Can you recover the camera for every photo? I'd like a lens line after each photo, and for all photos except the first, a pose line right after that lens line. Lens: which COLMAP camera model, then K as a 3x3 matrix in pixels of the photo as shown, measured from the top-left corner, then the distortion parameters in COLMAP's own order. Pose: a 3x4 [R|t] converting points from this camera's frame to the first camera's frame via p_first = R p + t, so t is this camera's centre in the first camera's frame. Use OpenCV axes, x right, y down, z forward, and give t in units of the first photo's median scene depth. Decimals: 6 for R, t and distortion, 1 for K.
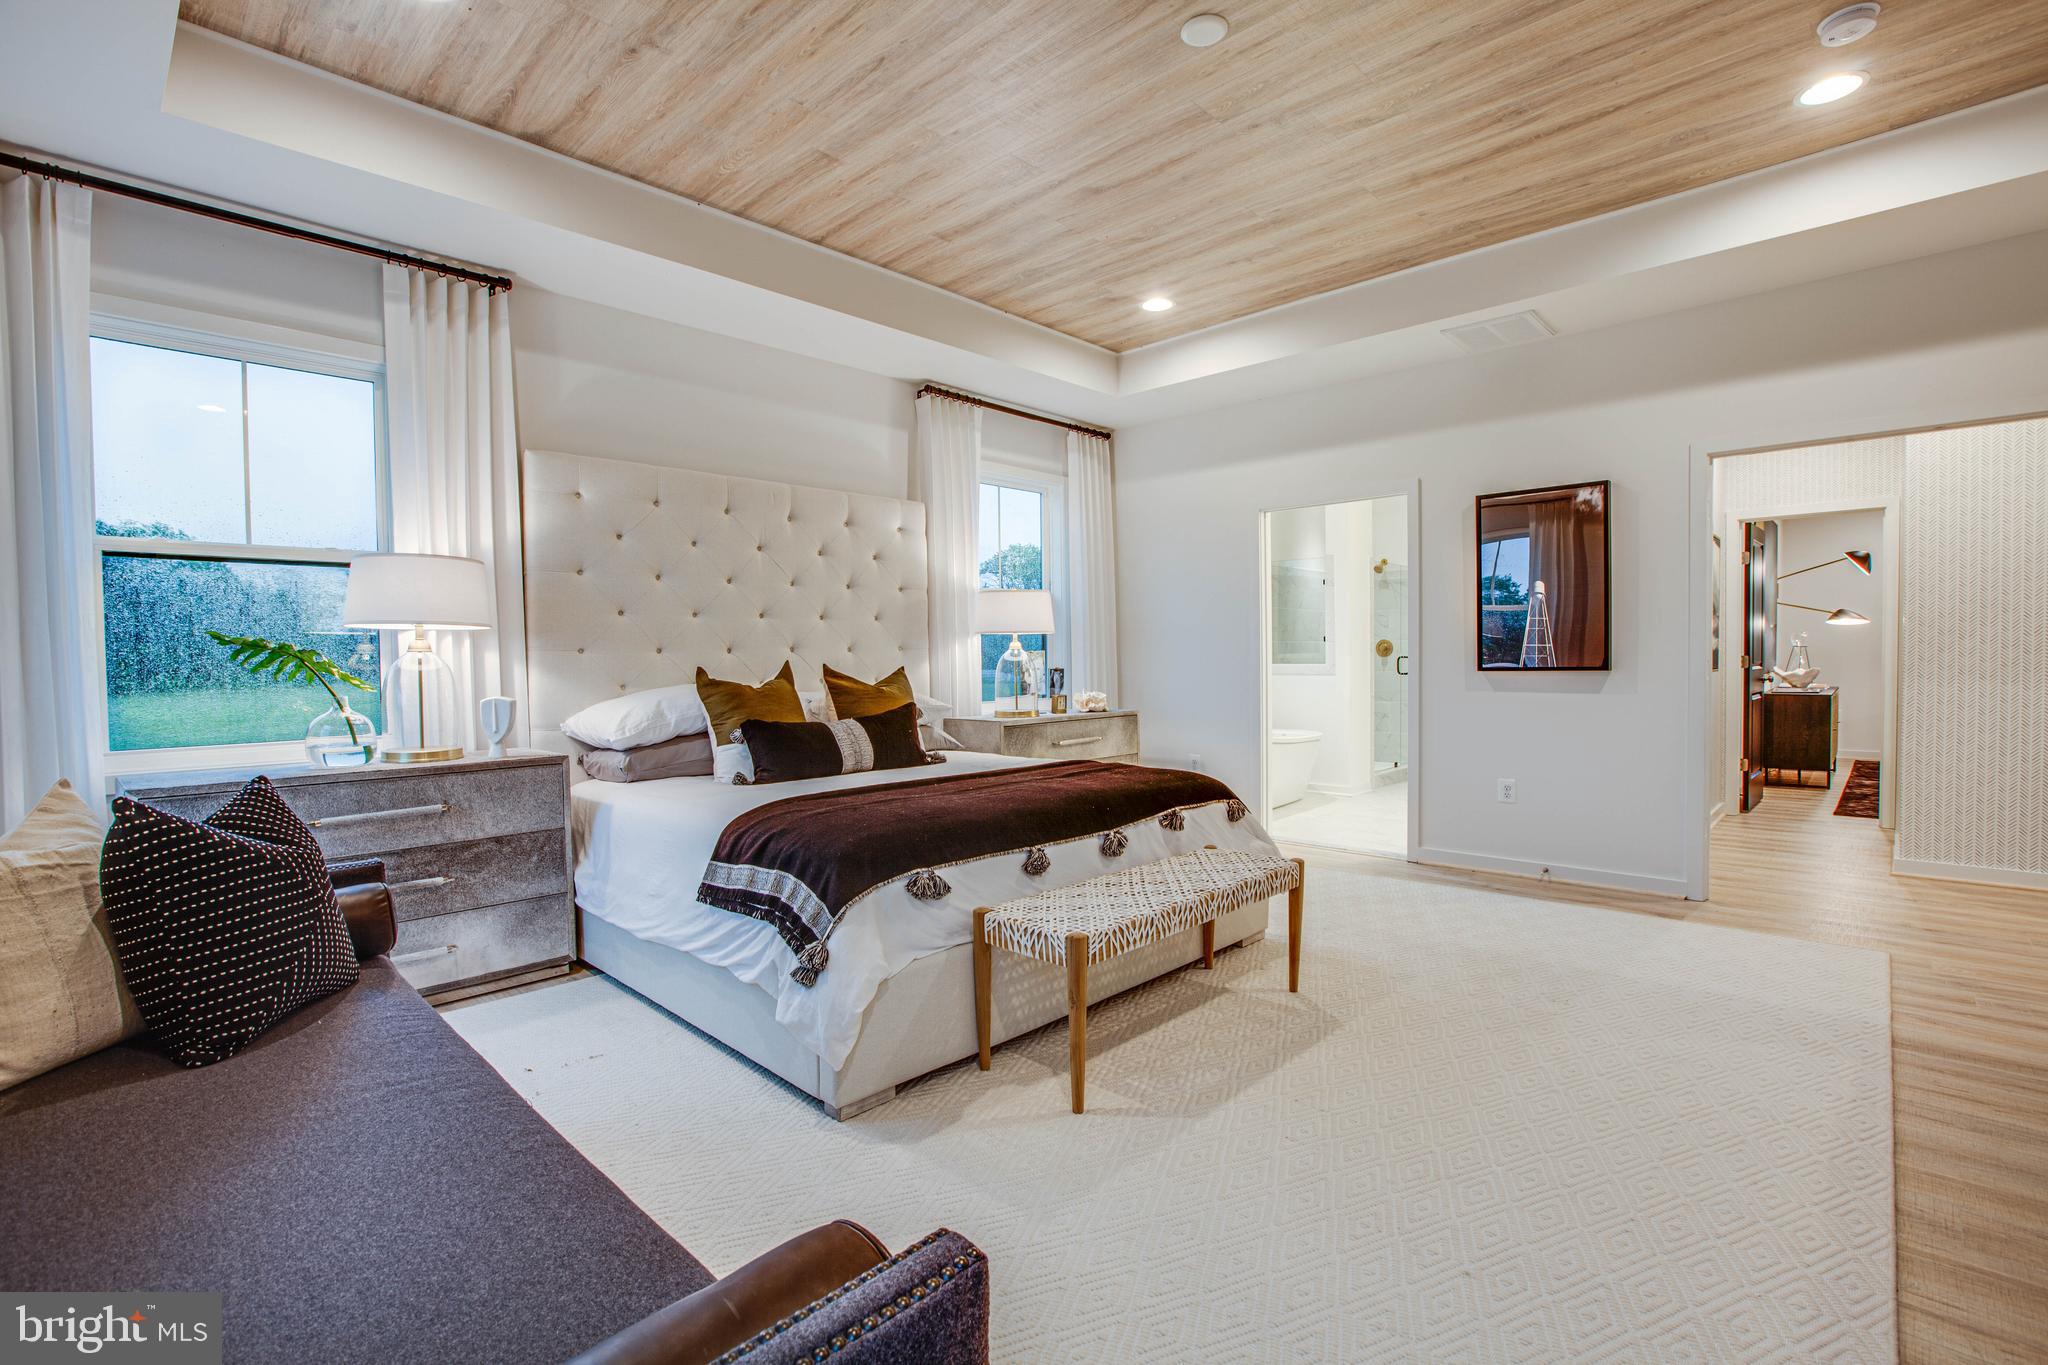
lens RADIAL K [[933.4, 0, 1021.9], [0, 933.4, 691.0], [0, 0, 1]] dist [-0.041295, 0.007793]
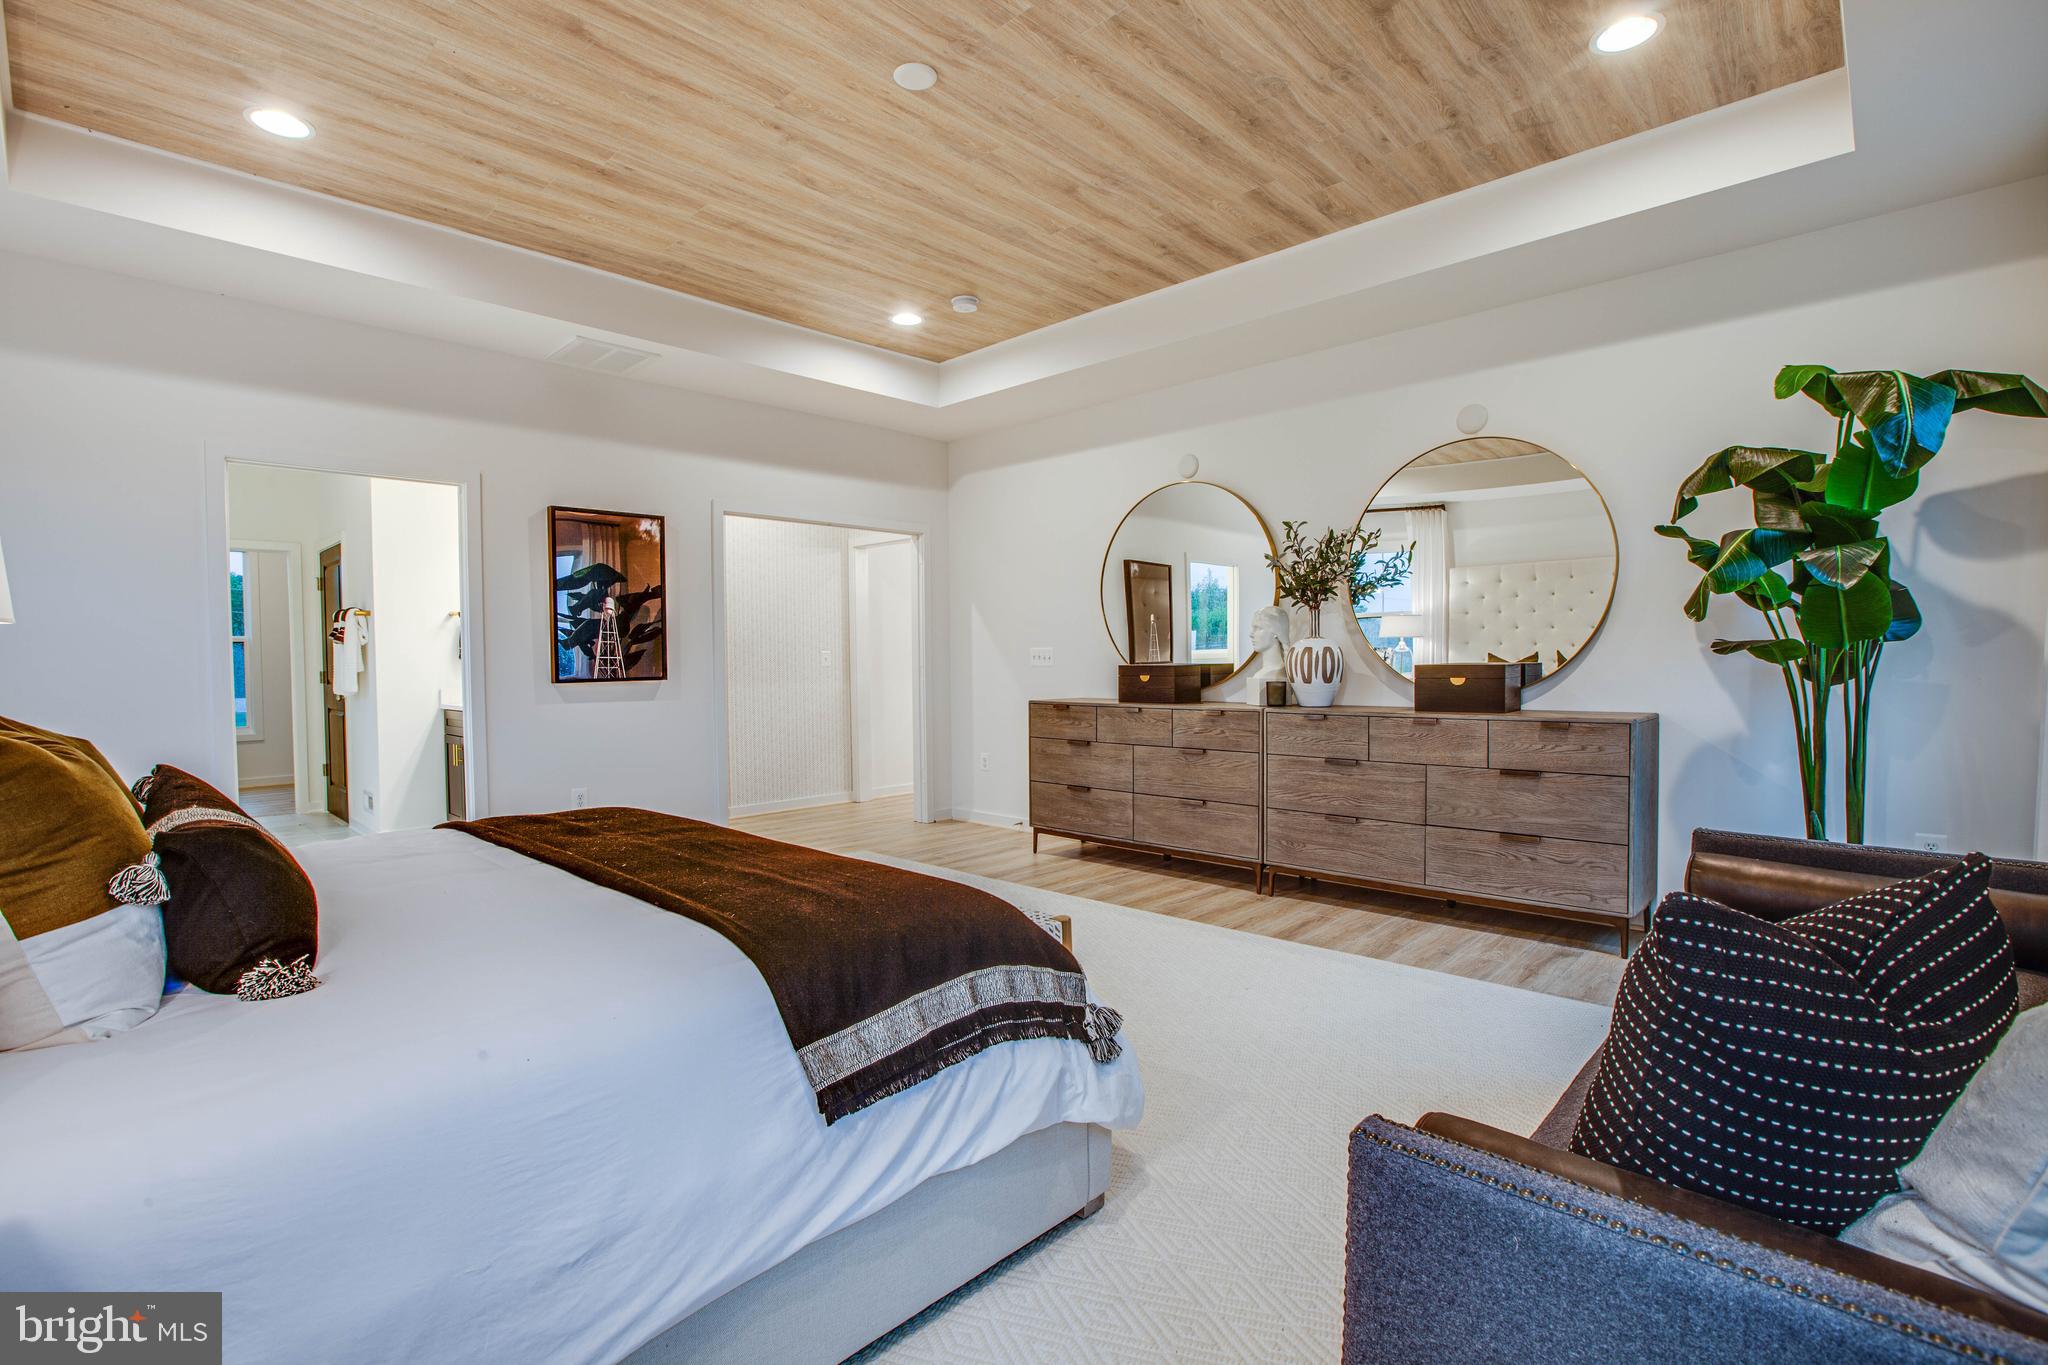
lens RADIAL K [[933.4, 0, 1025.7], [0, 933.4, 686.6], [0, 0, 1]] dist [-0.041295, 0.007793]
pose [[-0.009168, -0.018738, 0.999782, -0.616752], [0.049342, 0.998598, 0.019169, -0.015636], [-0.998740, 0.049507, -0.008231, 0.633930]]
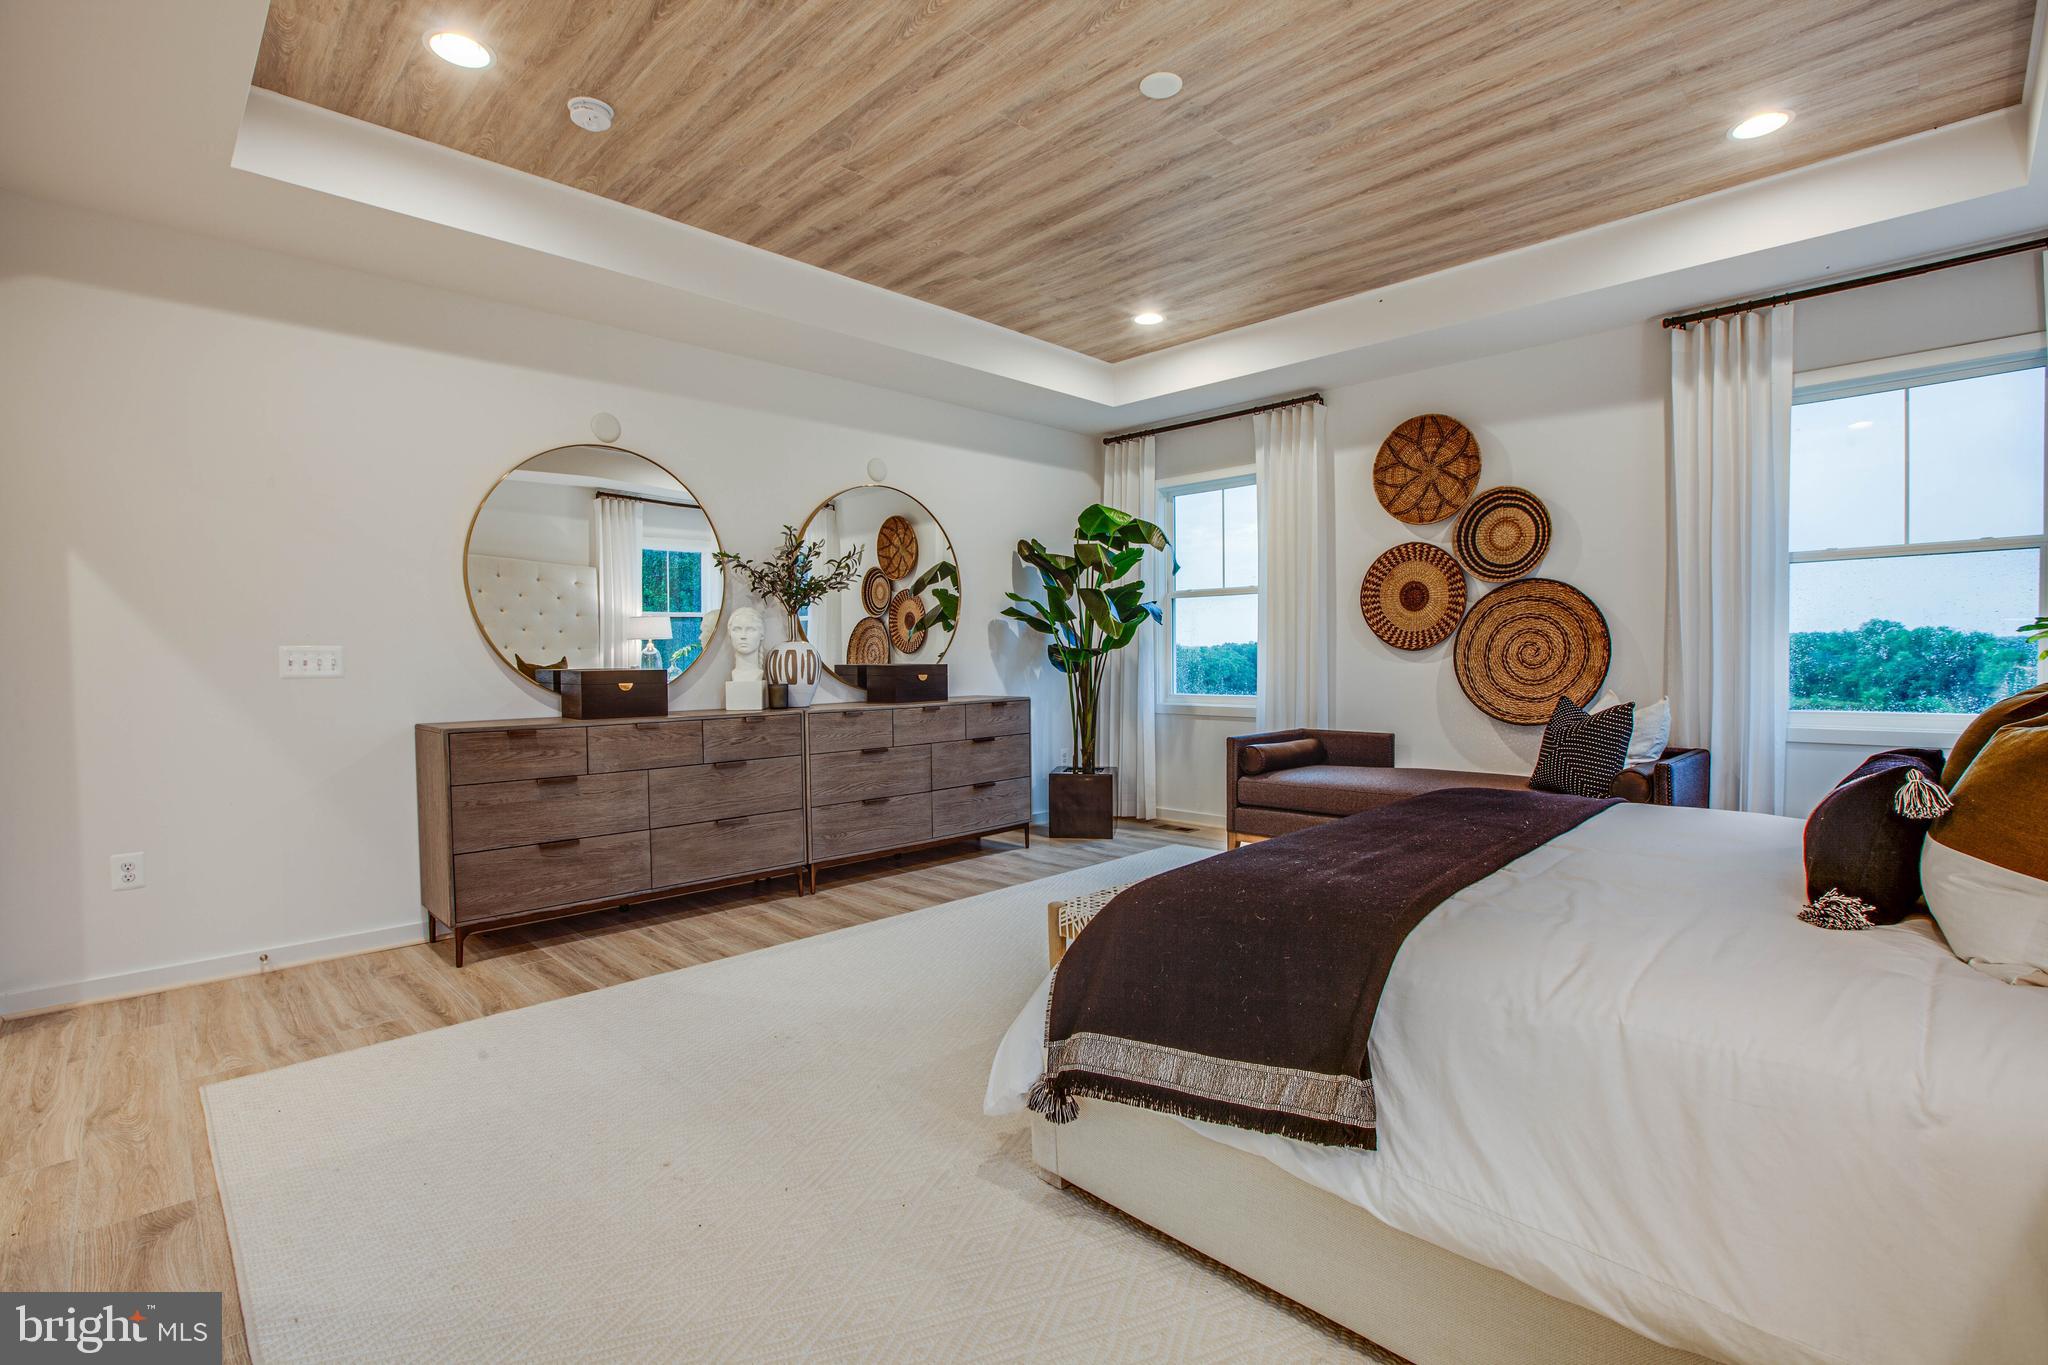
lens RADIAL K [[933.4, 0, 1024.1], [0, 933.4, 688.0], [0, 0, 1]] dist [-0.041295, 0.007793]
pose [[-0.999538, 0.020421, 0.022511, 0.245628], [0.021969, 0.997248, 0.070804, -0.056204], [-0.021003, 0.071266, -0.997236, 1.493816]]
